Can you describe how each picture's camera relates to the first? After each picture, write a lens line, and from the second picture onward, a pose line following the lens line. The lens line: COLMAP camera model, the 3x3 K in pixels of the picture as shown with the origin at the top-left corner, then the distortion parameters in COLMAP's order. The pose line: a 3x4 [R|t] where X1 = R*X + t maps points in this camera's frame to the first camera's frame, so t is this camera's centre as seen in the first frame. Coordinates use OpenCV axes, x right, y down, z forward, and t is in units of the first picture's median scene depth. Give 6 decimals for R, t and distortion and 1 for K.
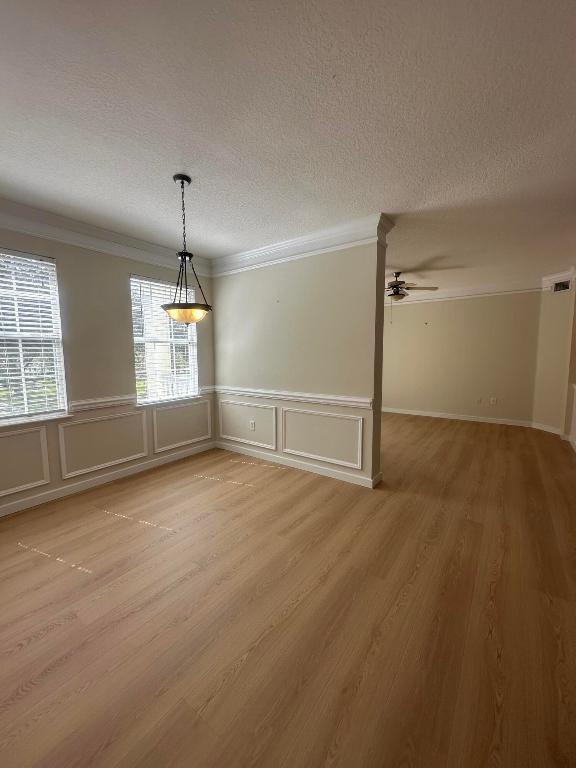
lens RADIAL K [[305.4, 0, 288.0], [0, 305.4, 384.0], [0, 0, 1]] dist [-0.000952, 0.000258]
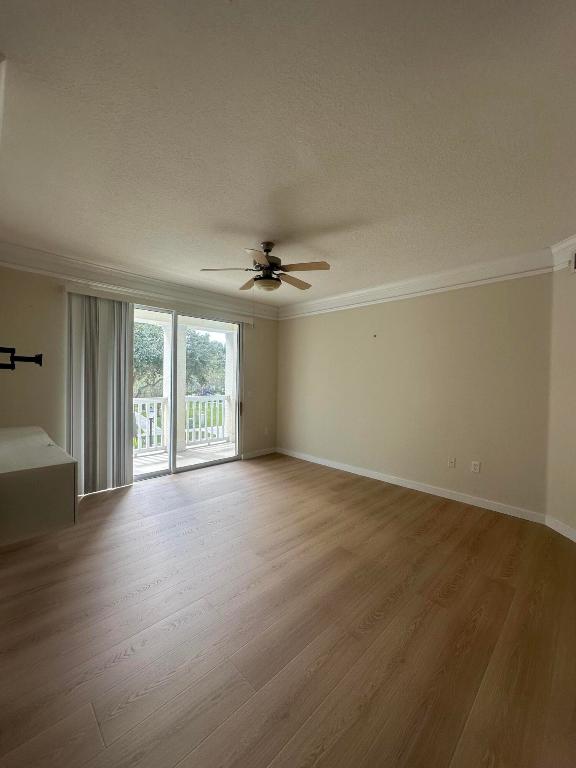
lens RADIAL K [[305.4, 0, 288.0], [0, 305.4, 384.0], [0, 0, 1]] dist [-0.000952, 0.000258]
pose [[0.987014, 0.023859, -0.158850, 0.668224], [-0.037212, 0.995969, -0.081619, -0.060318], [0.156262, 0.086470, 0.983923, 0.595968]]
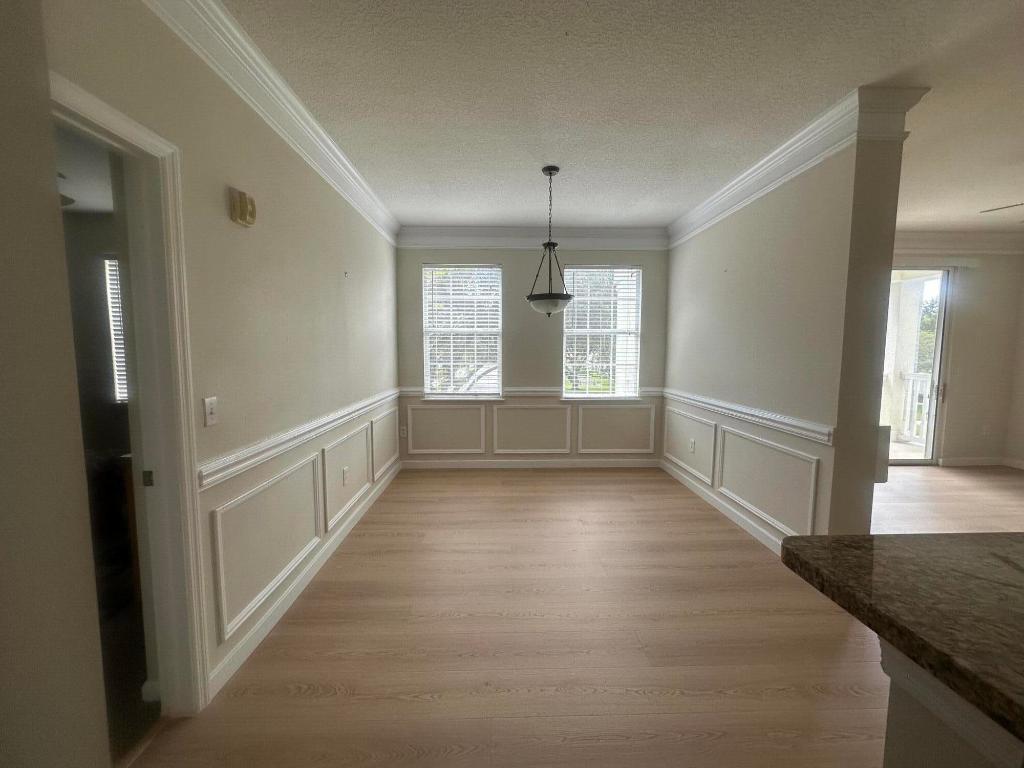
lens RADIAL K [[407.2, 0, 512.0], [0, 407.2, 384.0], [0, 0, 1]] dist [-0.000952, 0.000258]
pose [[0.611919, 0.075607, -0.787299, 0.414366], [-0.087059, 0.995811, 0.027965, 0.000385], [0.786115, 0.051429, 0.615937, 0.071907]]
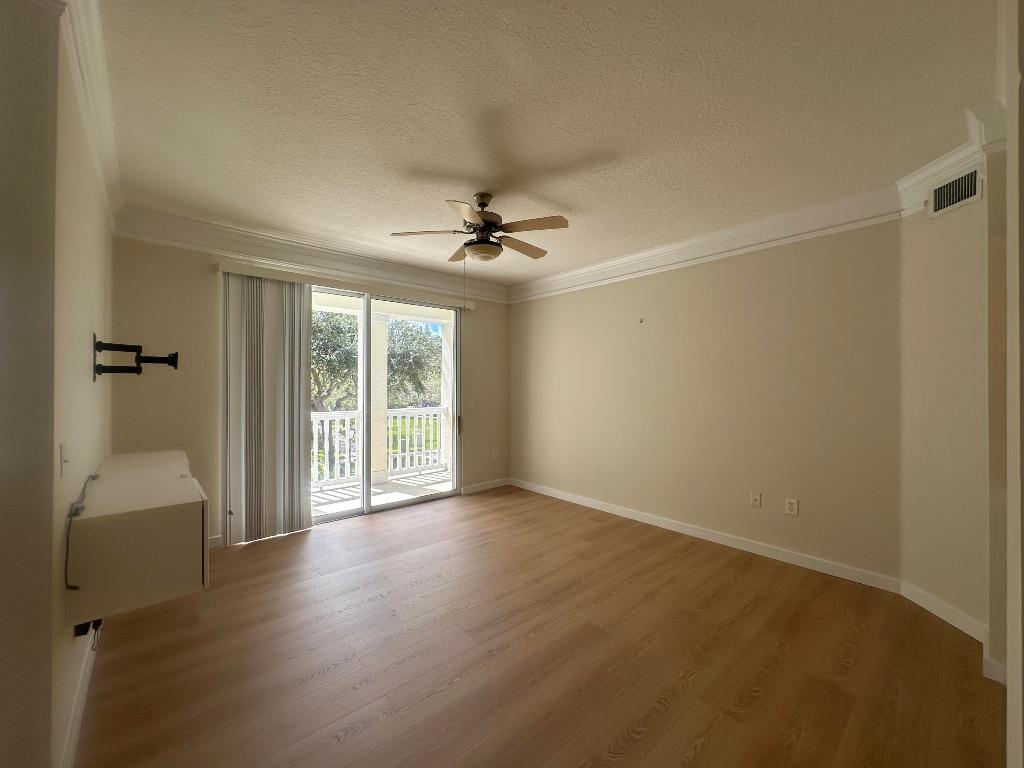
lens RADIAL K [[407.2, 0, 512.0], [0, 407.2, 384.0], [0, 0, 1]] dist [-0.000952, 0.000258]
pose [[0.976150, 0.006633, -0.216997, 0.702594], [-0.028762, 0.994674, -0.098980, -0.060182], [0.215185, 0.102860, 0.971141, 0.643212]]
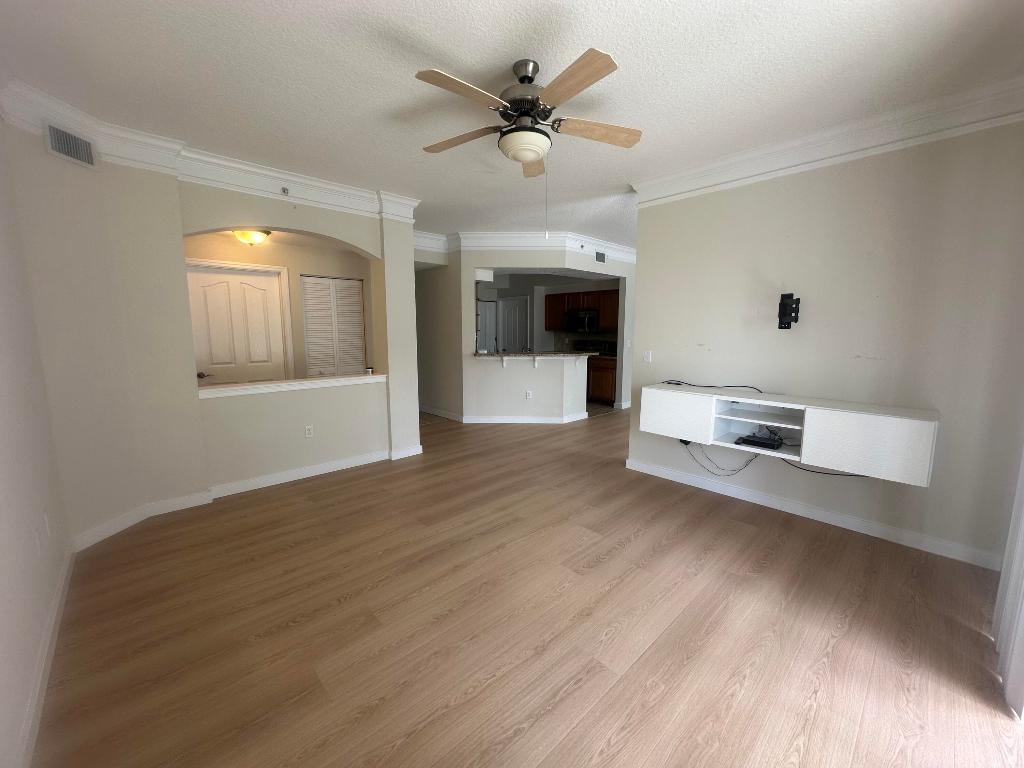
lens RADIAL K [[407.2, 0, 512.0], [0, 407.2, 384.0], [0, 0, 1]] dist [-0.000952, 0.000258]
pose [[-0.982398, -0.022379, 0.185456, 0.386220], [0.022439, 0.971472, 0.236090, -0.198047], [-0.185449, 0.236096, -0.953870, 1.970038]]
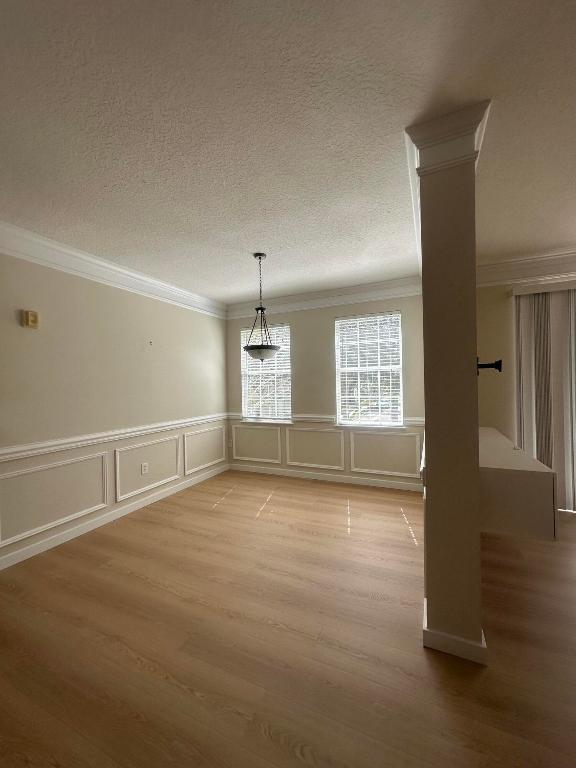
lens RADIAL K [[305.4, 0, 288.0], [0, 305.4, 384.0], [0, 0, 1]] dist [-0.000952, 0.000258]
pose [[0.198722, 0.003365, -0.980050, 0.620576], [-0.081018, 0.996628, -0.013006, -0.056103], [0.976701, 0.081986, 0.198325, 0.550086]]
